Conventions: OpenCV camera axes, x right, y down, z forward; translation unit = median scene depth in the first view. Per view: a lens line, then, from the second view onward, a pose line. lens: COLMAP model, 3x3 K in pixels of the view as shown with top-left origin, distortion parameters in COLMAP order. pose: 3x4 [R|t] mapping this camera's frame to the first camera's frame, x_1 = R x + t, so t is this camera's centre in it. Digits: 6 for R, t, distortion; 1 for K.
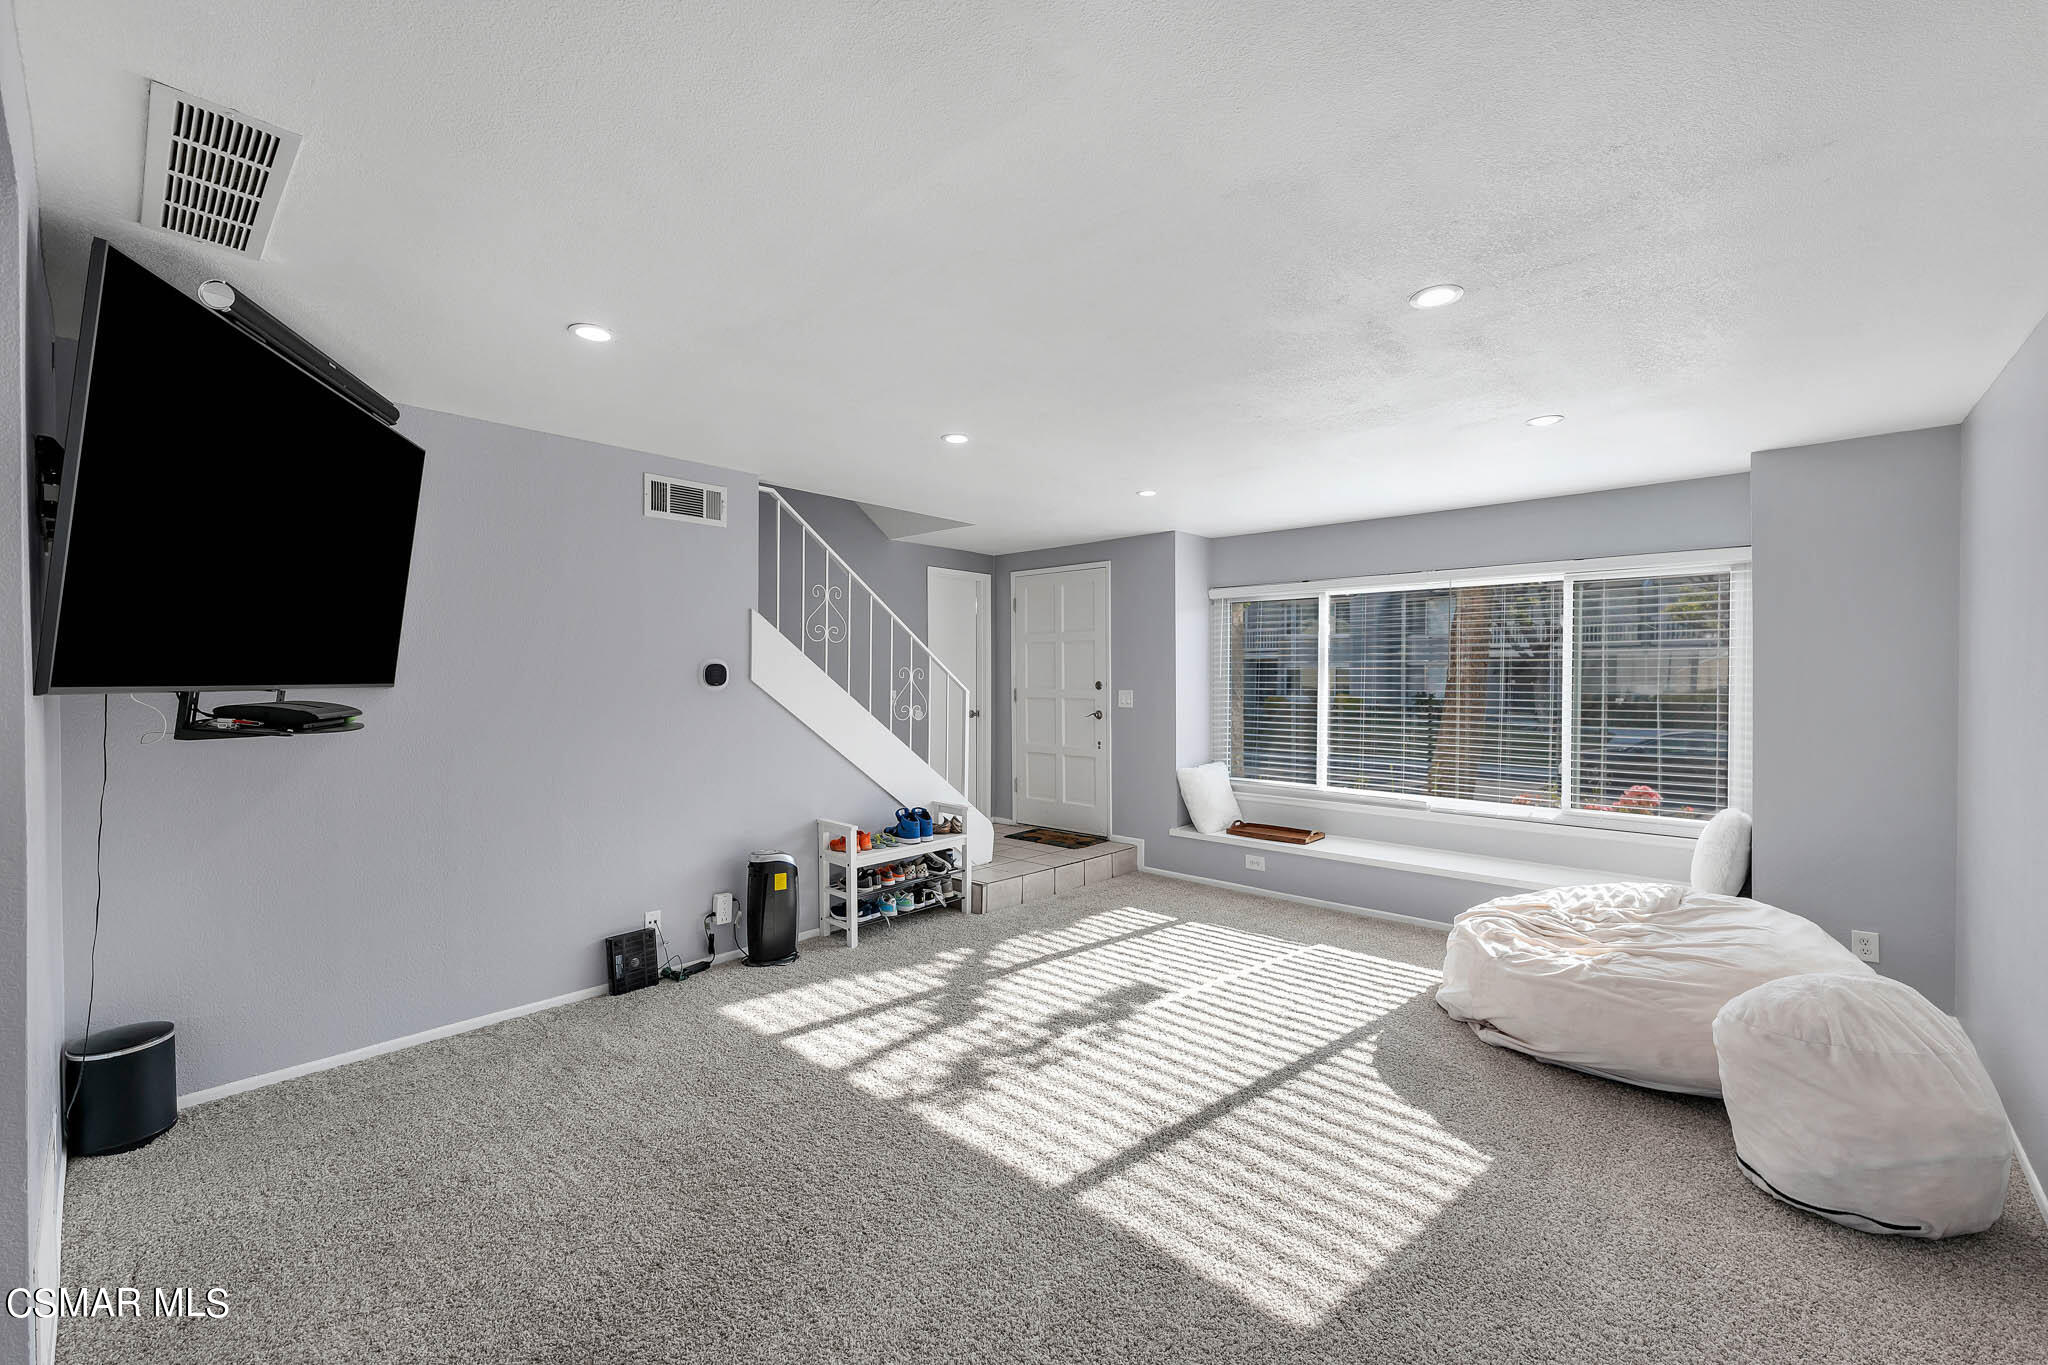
lens RADIAL K [[831.6, 0, 1028.2], [0, 831.6, 684.9], [0, 0, 1]] dist [0.007391, -0.000545]
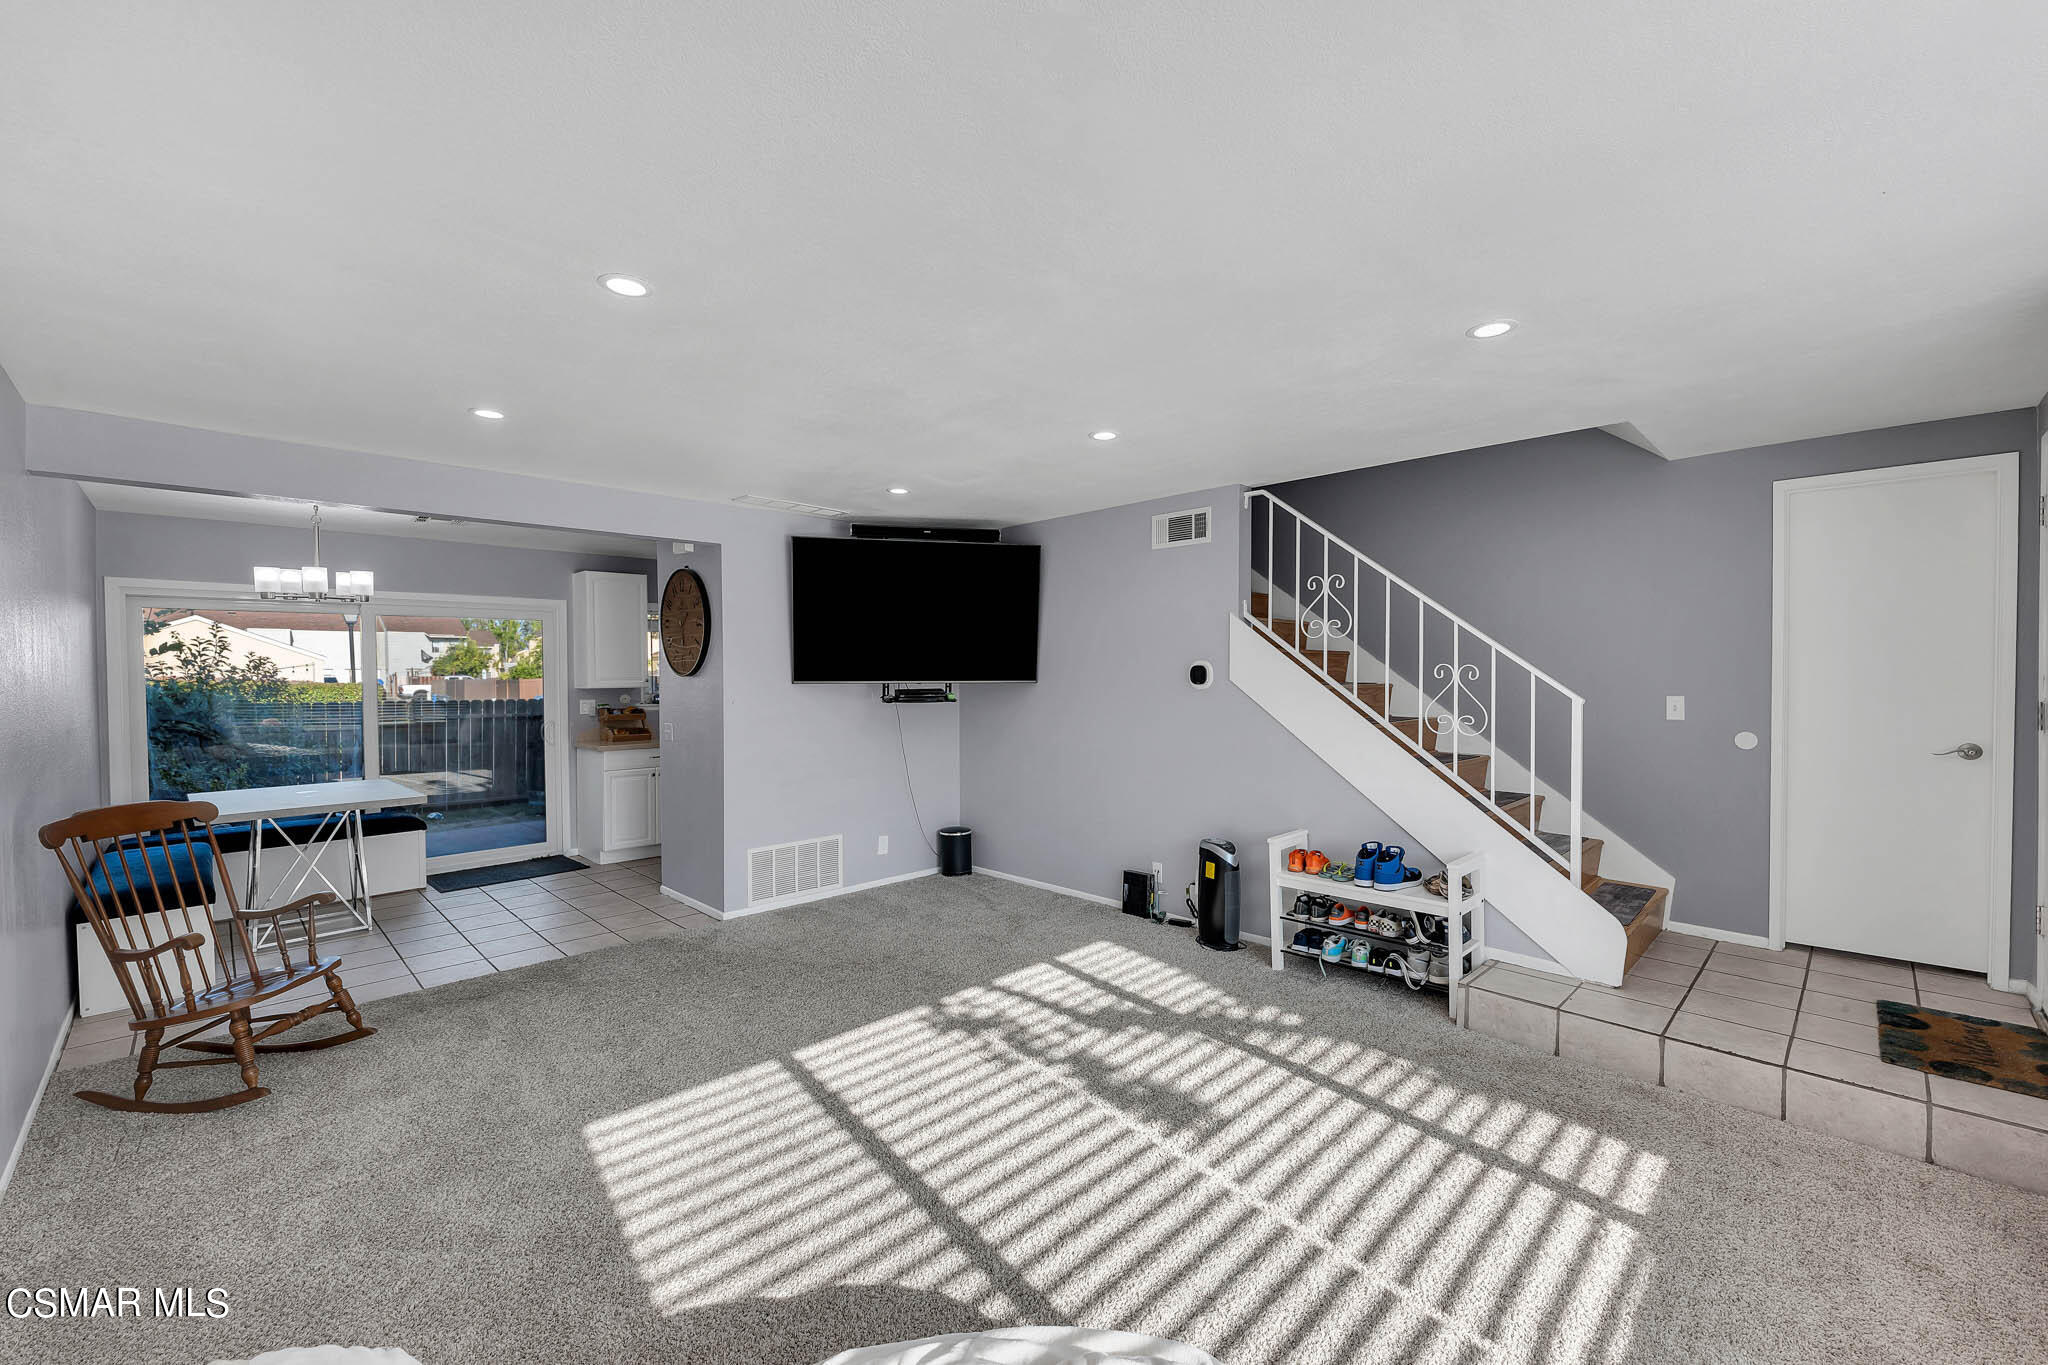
lens RADIAL K [[831.6, 0, 1011.4], [0, 831.6, 672.8], [0, 0, 1]] dist [0.007391, -0.000545]
pose [[-0.060585, 0.001312, -0.998162, 0.802676], [-0.003206, 0.999994, 0.001509, -0.015753], [0.998158, 0.003292, -0.060581, 0.840240]]
